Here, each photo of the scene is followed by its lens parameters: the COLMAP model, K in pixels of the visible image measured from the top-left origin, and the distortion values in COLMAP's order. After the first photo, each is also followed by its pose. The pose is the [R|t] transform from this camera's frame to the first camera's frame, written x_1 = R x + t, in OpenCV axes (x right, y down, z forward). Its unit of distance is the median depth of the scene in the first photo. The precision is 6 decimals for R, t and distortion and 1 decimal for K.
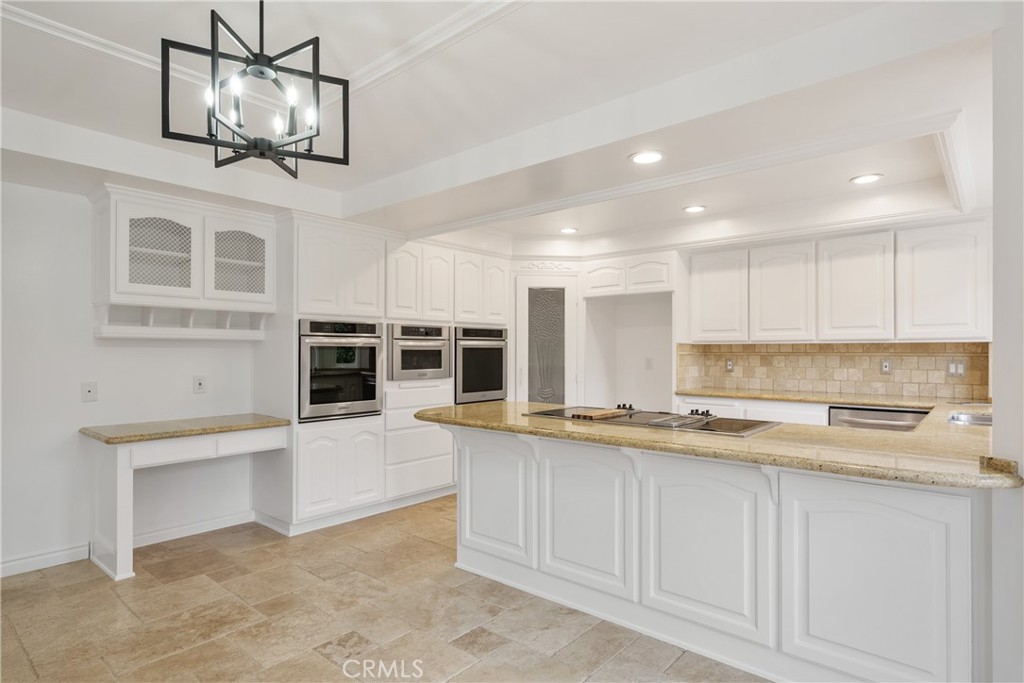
lens RADIAL K [[547.6, 0, 511.9], [0, 547.6, 349.6], [0, 0, 1]] dist [0.003015, 0.000683]
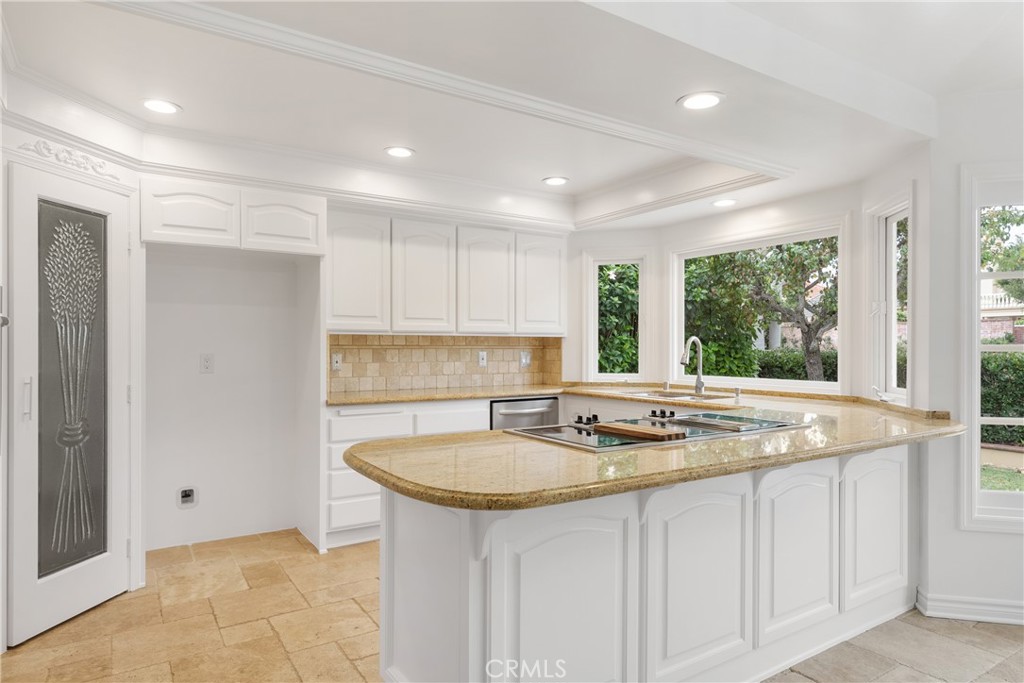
lens RADIAL K [[616.8, 0, 512.6], [0, 616.8, 345.9], [0, 0, 1]] dist [0.004038, 0.002178]
pose [[0.273899, 0.001530, 0.961757, -0.423015], [-0.004421, 0.999990, -0.000332, 0.005962], [-0.961748, -0.004161, 0.273903, 0.612129]]
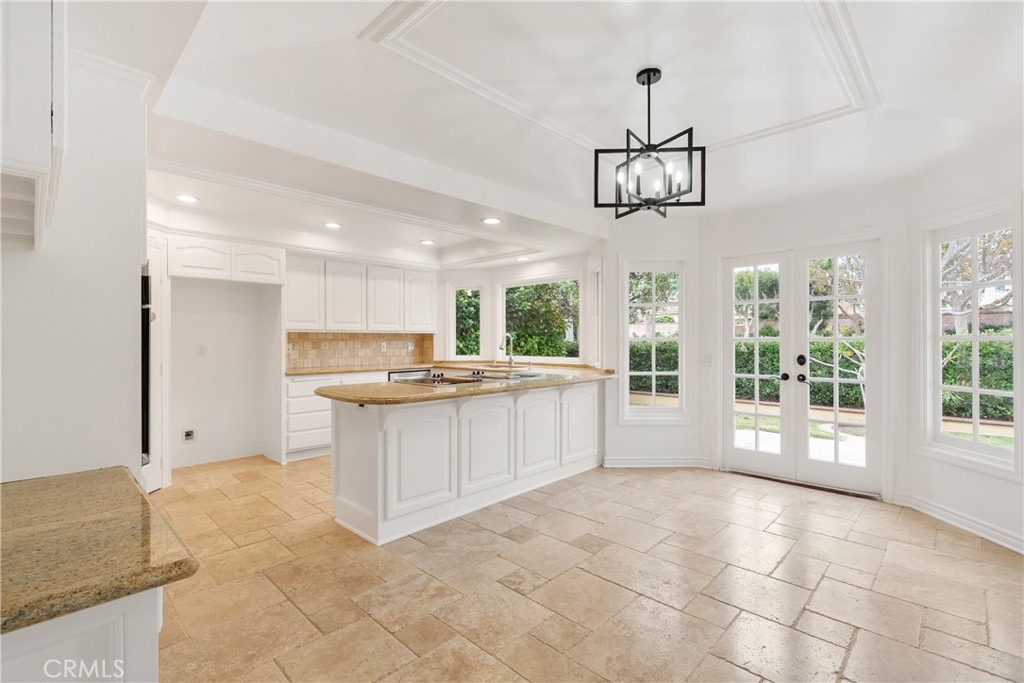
lens RADIAL K [[466.9, 0, 513.2], [0, 466.9, 339.6], [0, 0, 1]] dist [-0.001915, 0.000068]
pose [[0.054926, -0.000476, 0.998490, -0.708326], [-0.000973, 0.999999, 0.000530, 0.006404], [-0.998490, -0.001001, 0.054925, 0.515800]]
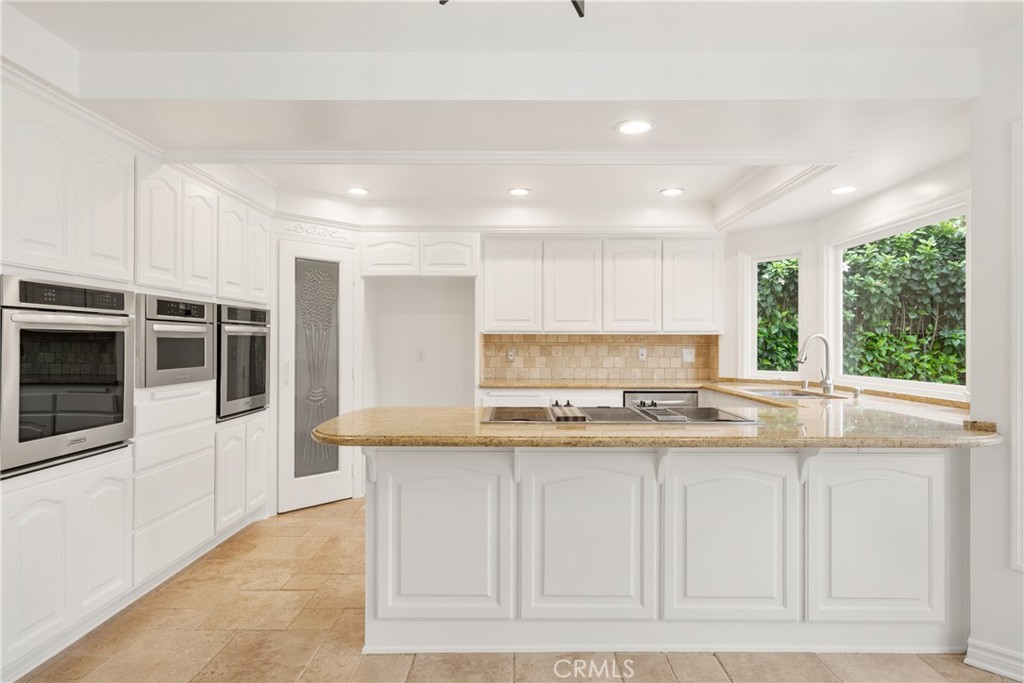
lens RADIAL K [[572.9, 0, 512.0], [0, 572.9, 341.5], [0, 0, 1]] dist [0.006063, 0.001026]
pose [[0.760504, 0.002779, 0.649327, -0.316986], [-0.003850, 0.999993, 0.000229, 0.003312], [-0.649322, -0.002674, 0.760509, 0.245798]]
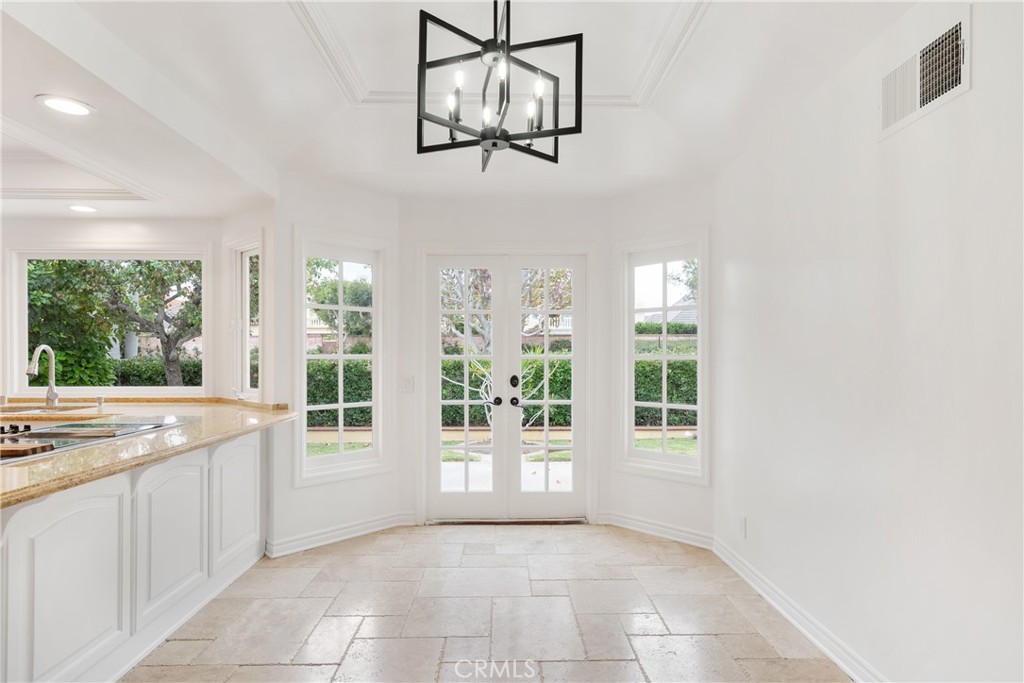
lens RADIAL K [[547.6, 0, 513.6], [0, 547.6, 360.6], [0, 0, 1]] dist [0.002916, 0.000803]
pose [[-0.673760, -0.006168, 0.738924, -0.468654], [-0.003571, 0.999981, 0.005091, 0.006118], [-0.738941, 0.000791, -0.673769, 0.637445]]
